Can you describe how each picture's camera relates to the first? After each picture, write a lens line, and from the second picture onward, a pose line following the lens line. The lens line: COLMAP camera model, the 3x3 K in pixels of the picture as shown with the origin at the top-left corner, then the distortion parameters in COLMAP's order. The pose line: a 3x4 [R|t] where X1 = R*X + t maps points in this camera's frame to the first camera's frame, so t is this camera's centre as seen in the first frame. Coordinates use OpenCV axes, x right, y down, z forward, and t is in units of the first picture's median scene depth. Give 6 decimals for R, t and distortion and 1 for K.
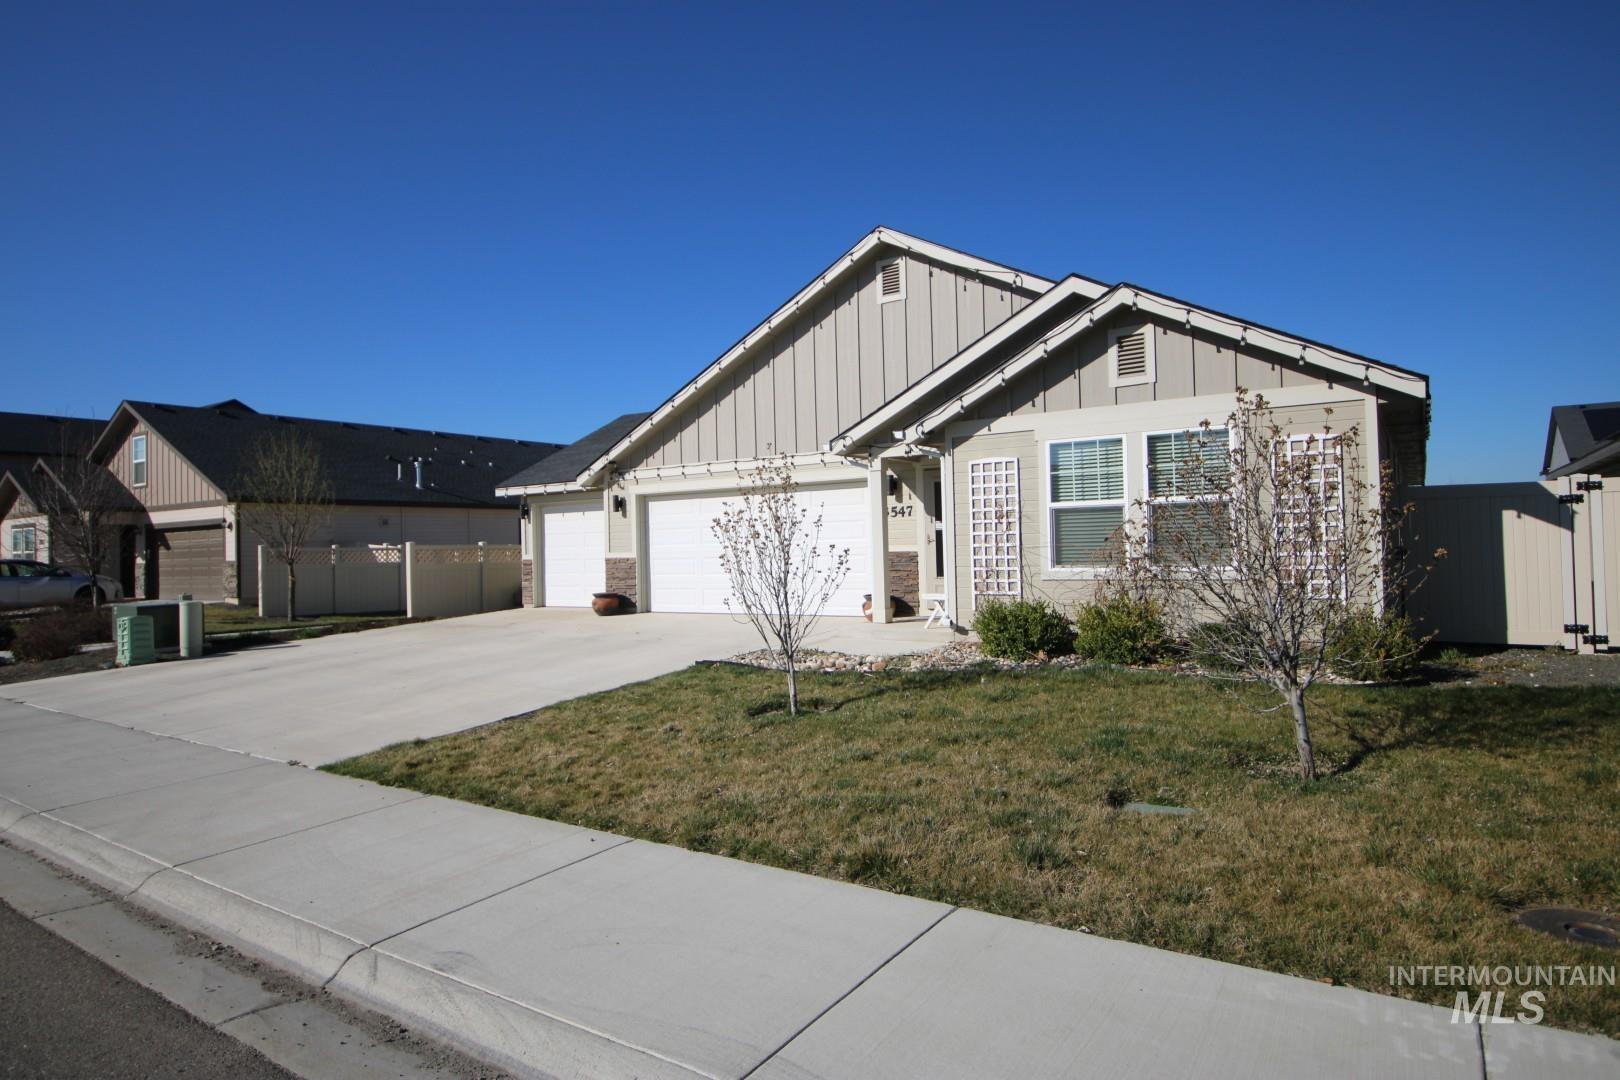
lens RADIAL K [[930.4, 0, 804.3], [0, 930.4, 527.4], [0, 0, 1]] dist [0.041910, -0.054827]
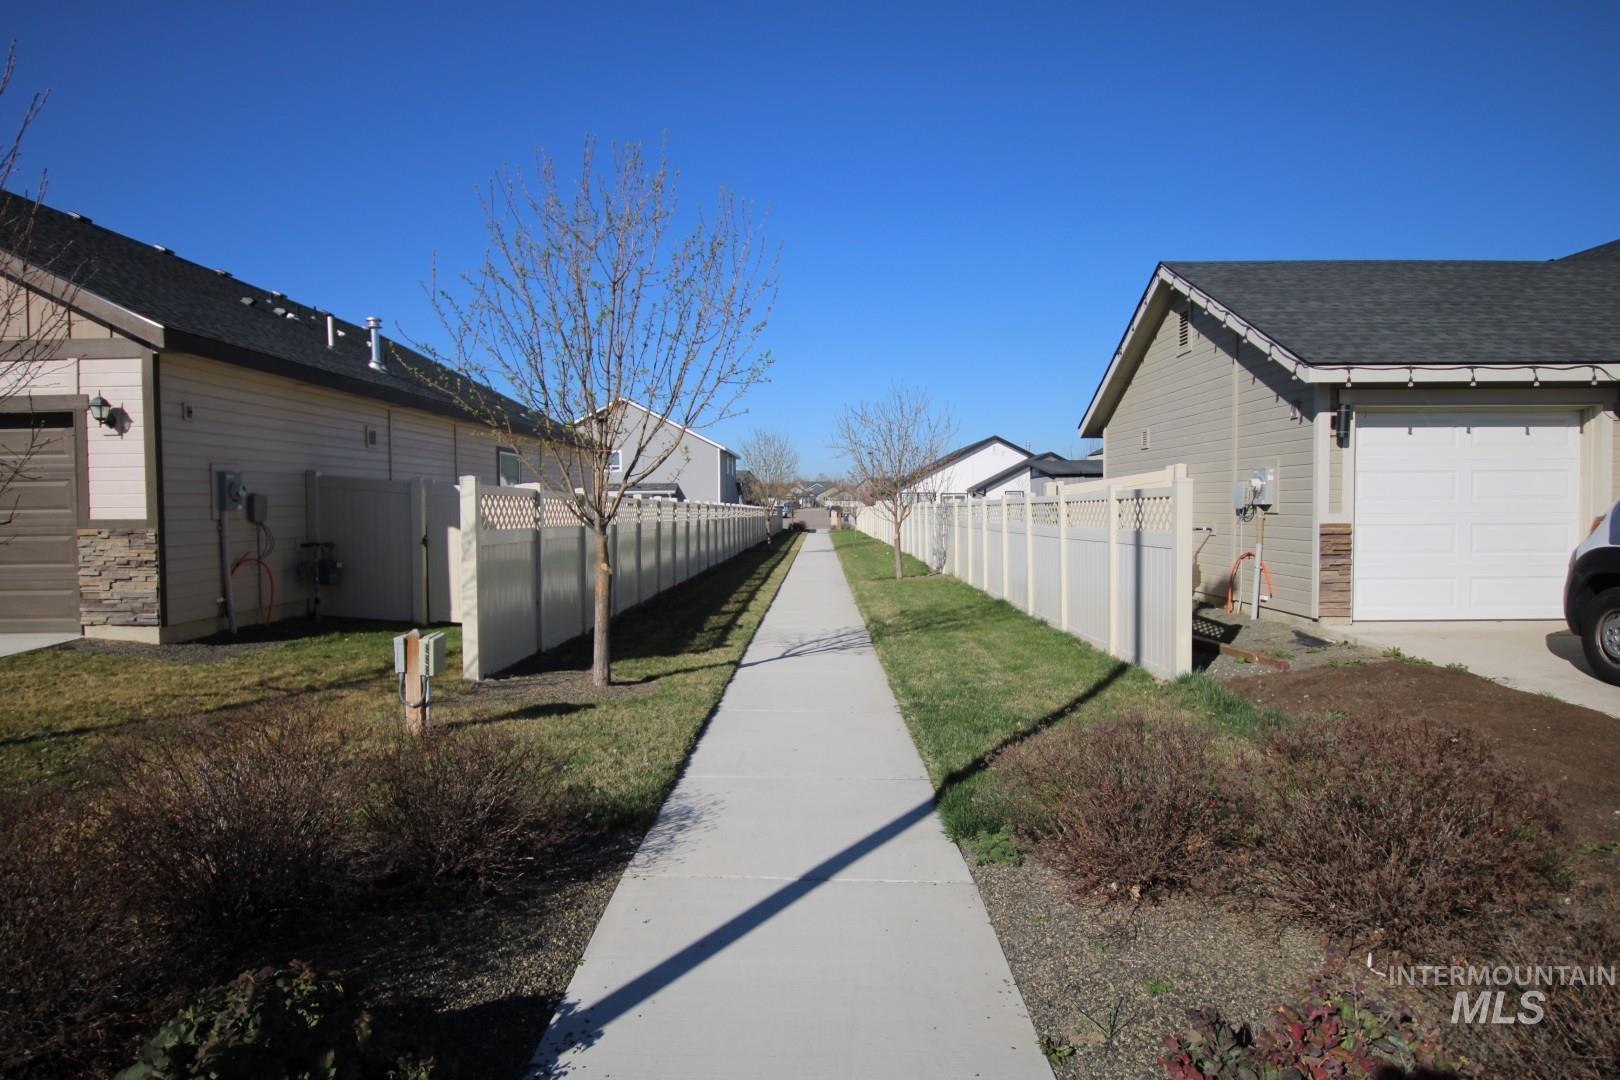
lens RADIAL K [[930.8, 0, 811.0], [0, 930.8, 532.8], [0, 0, 1]] dist [0.044470, -0.055483]
pose [[0.812972, -0.001513, 0.582301, -0.607829], [-0.020902, 0.999276, 0.031780, 0.024267], [-0.581928, -0.038007, 0.812352, 0.570802]]
